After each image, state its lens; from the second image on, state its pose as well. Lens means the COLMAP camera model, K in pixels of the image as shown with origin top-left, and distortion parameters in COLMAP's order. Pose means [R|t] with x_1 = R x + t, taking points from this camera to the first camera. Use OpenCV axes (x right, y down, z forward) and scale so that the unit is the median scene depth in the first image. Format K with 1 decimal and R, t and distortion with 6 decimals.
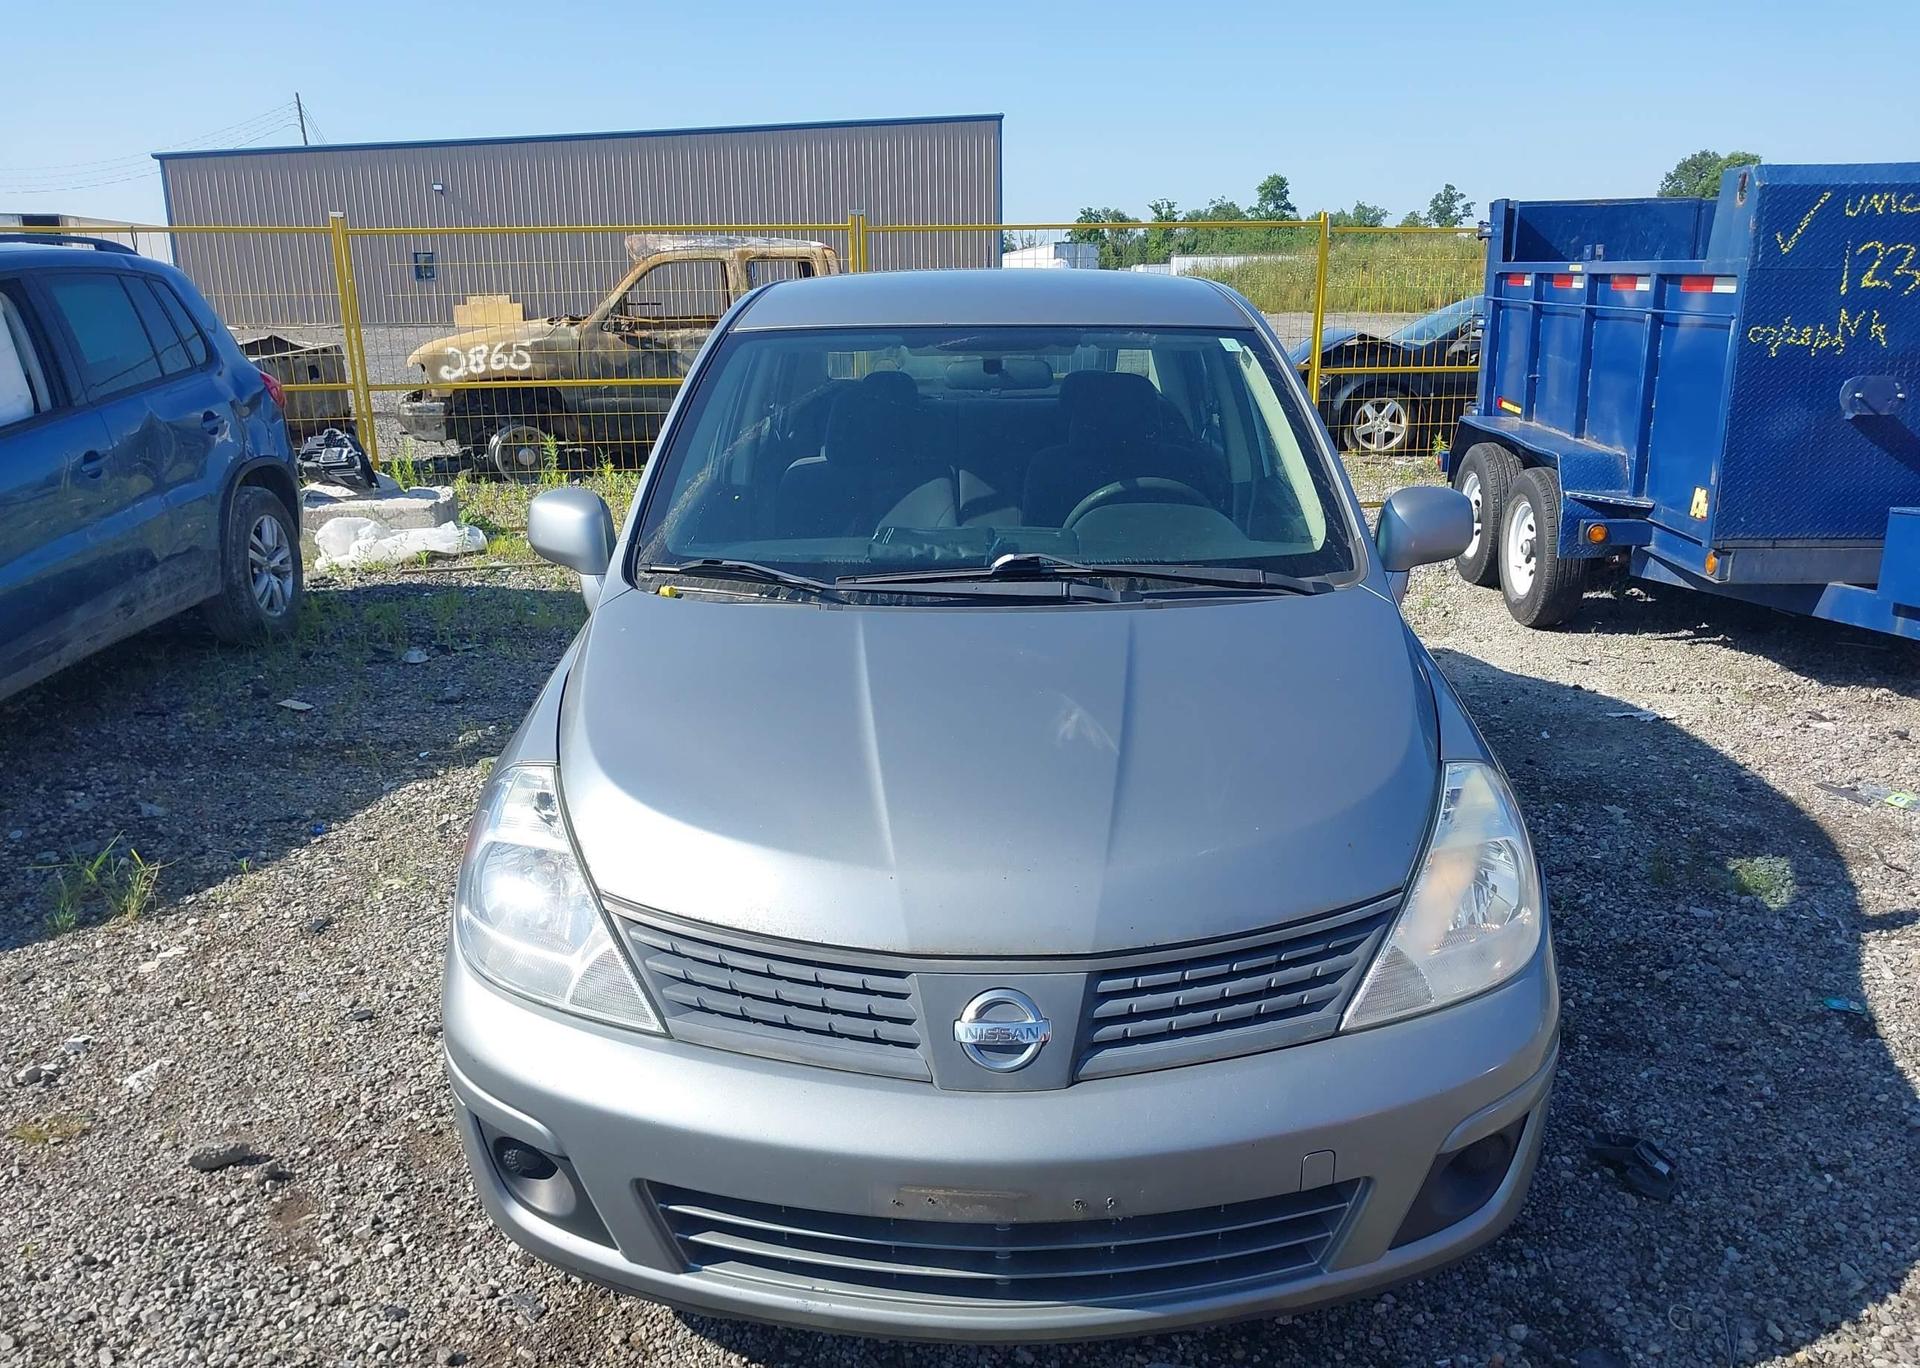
lens RADIAL K [[1566.8, 0, 889.3], [0, 1566.8, 705.9], [0, 0, 1]] dist [0.020719, -0.034577]
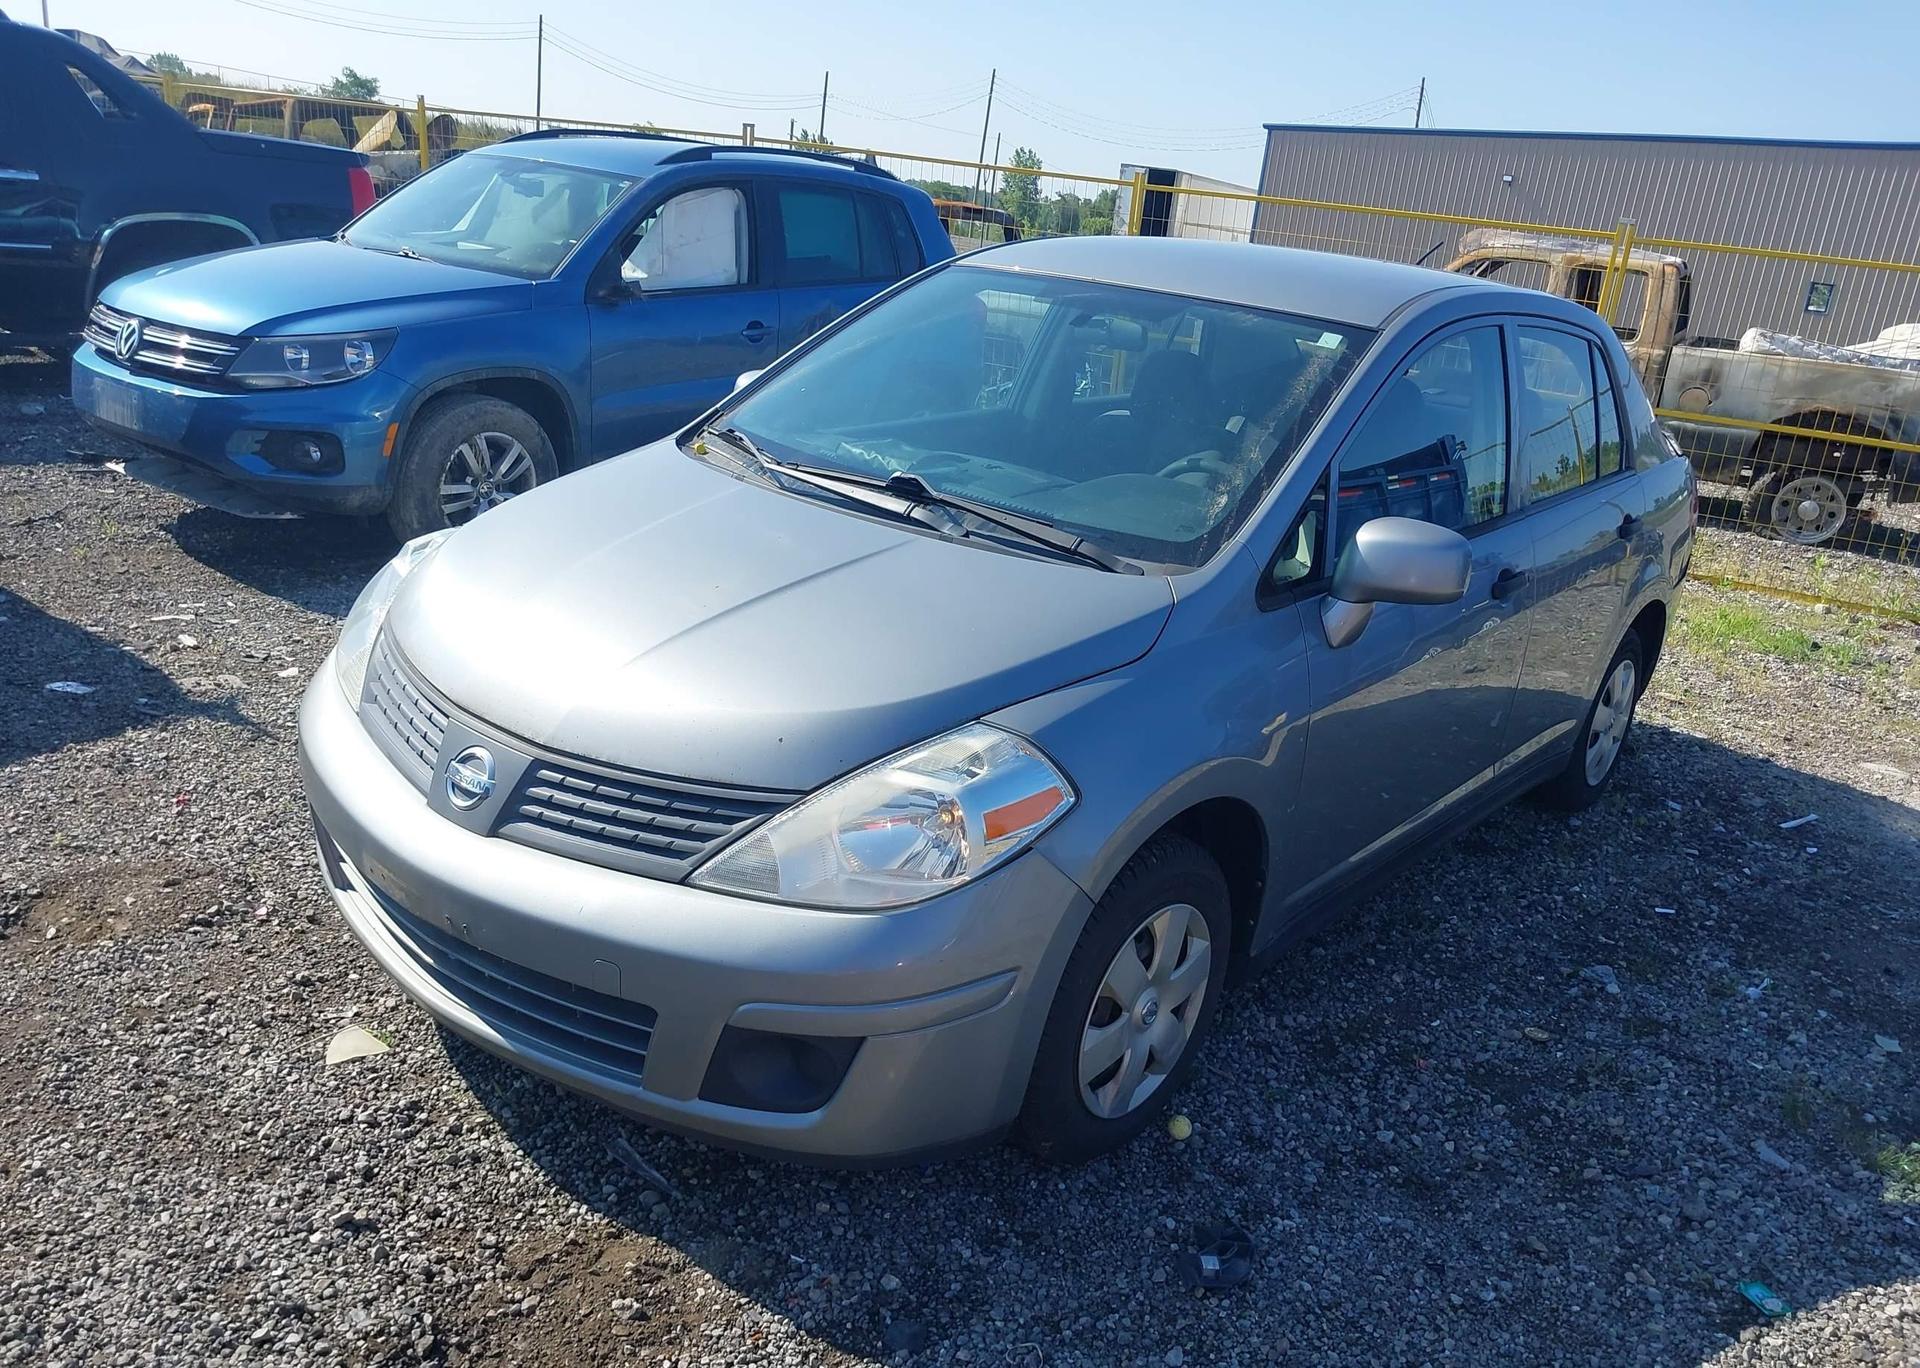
lens RADIAL K [[1566.8, 0, 964.6], [0, 1566.8, 705.2], [0, 0, 1]] dist [0.020719, -0.034577]
pose [[0.769909, 0.285701, -0.570627, 0.641190], [-0.283736, 0.954193, 0.094919, -0.047423], [0.571607, 0.088829, 0.815705, 0.116203]]
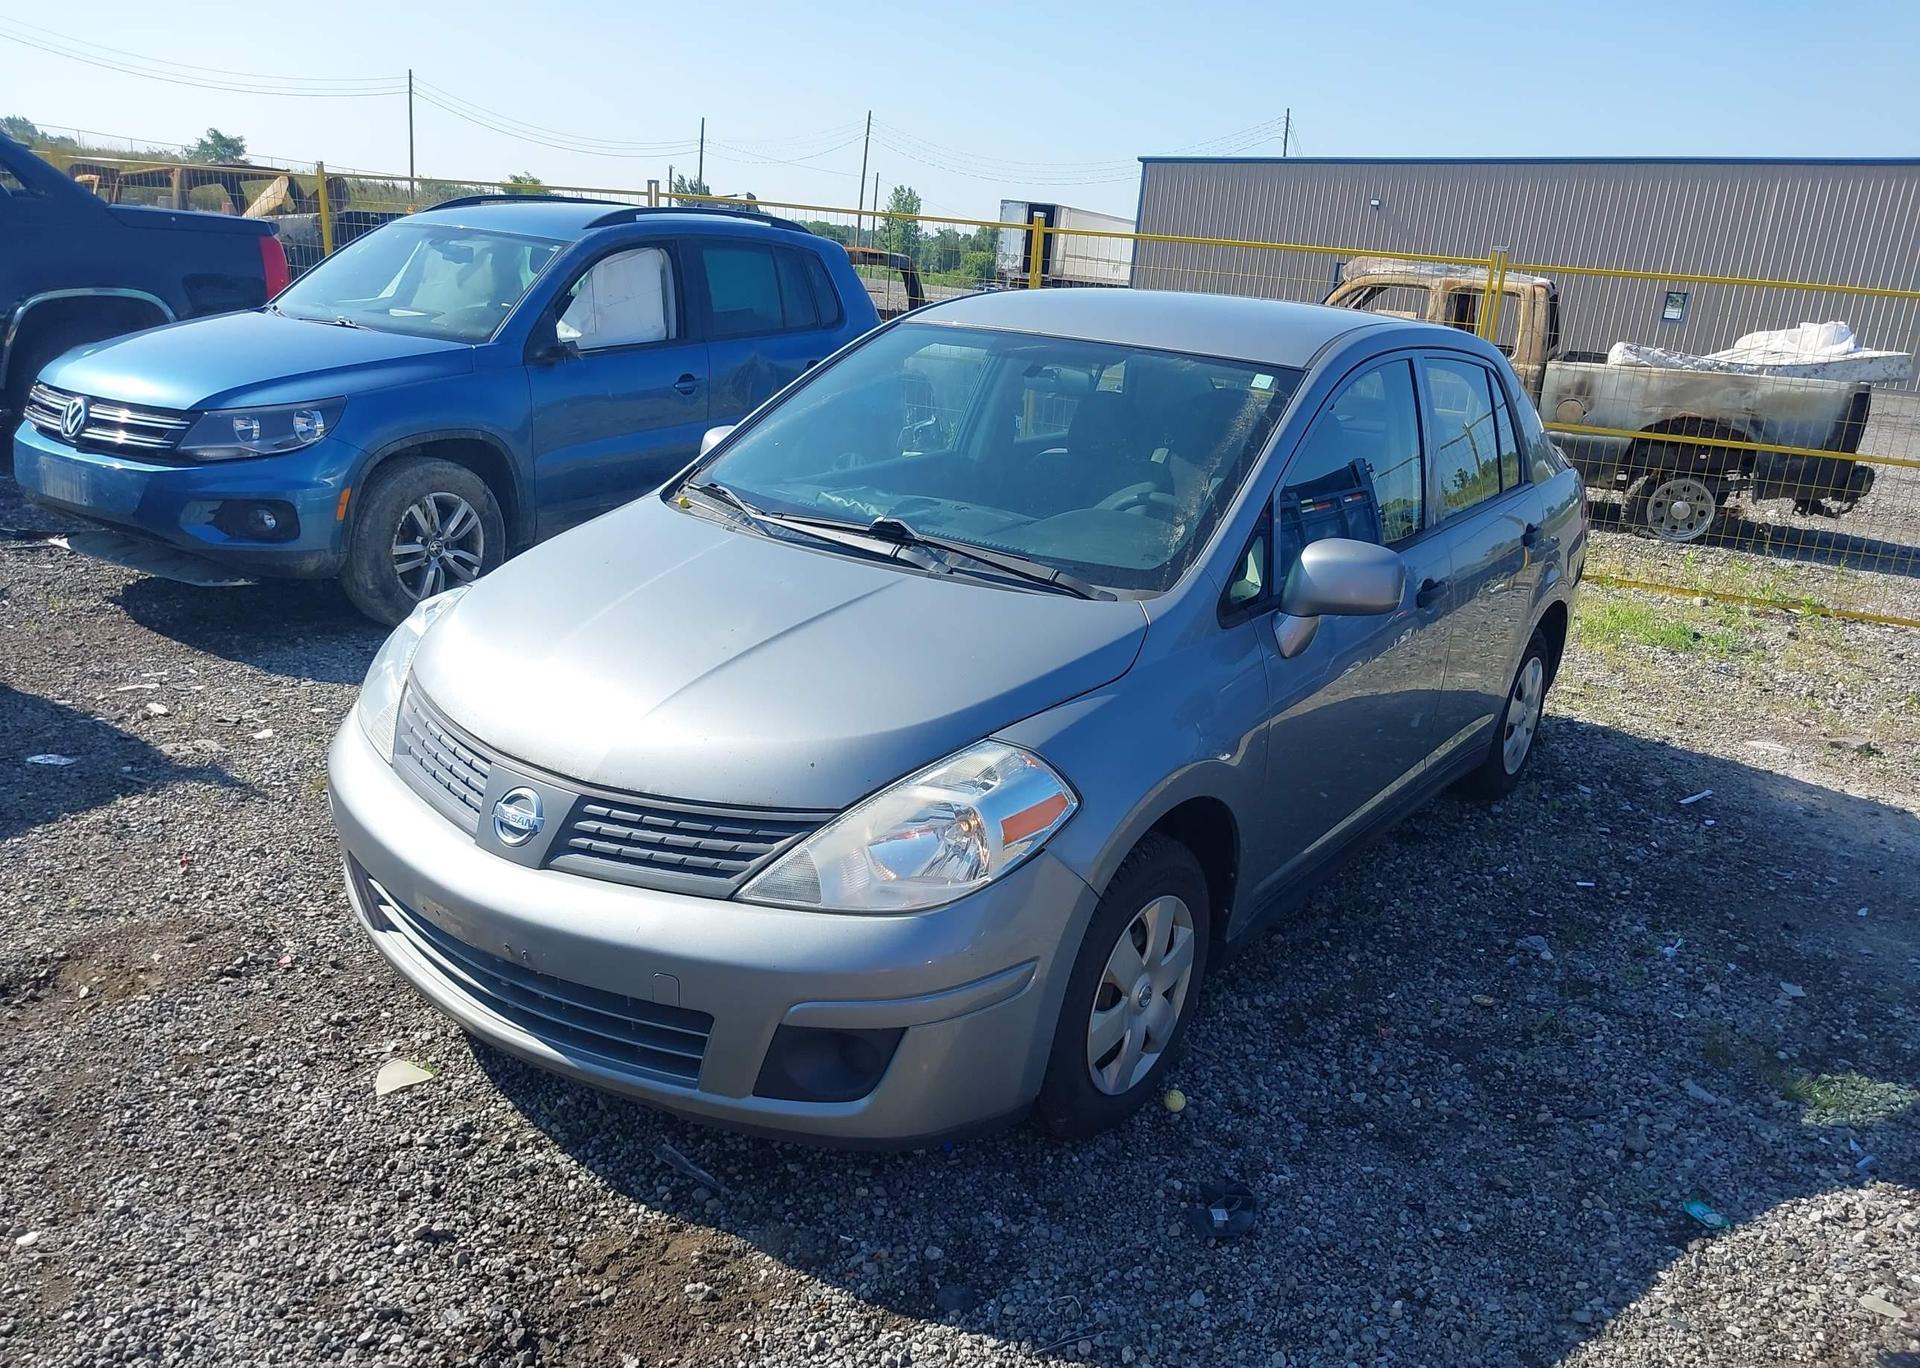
lens RADIAL K [[1566.8, 0, 950.8], [0, 1566.8, 696.2], [0, 0, 1]] dist [0.020719, -0.034577]
pose [[0.814296, 0.230474, -0.532733, 0.643842], [-0.237865, 0.969687, 0.055928, -0.035586], [0.529474, 0.081177, 0.844434, 0.021785]]
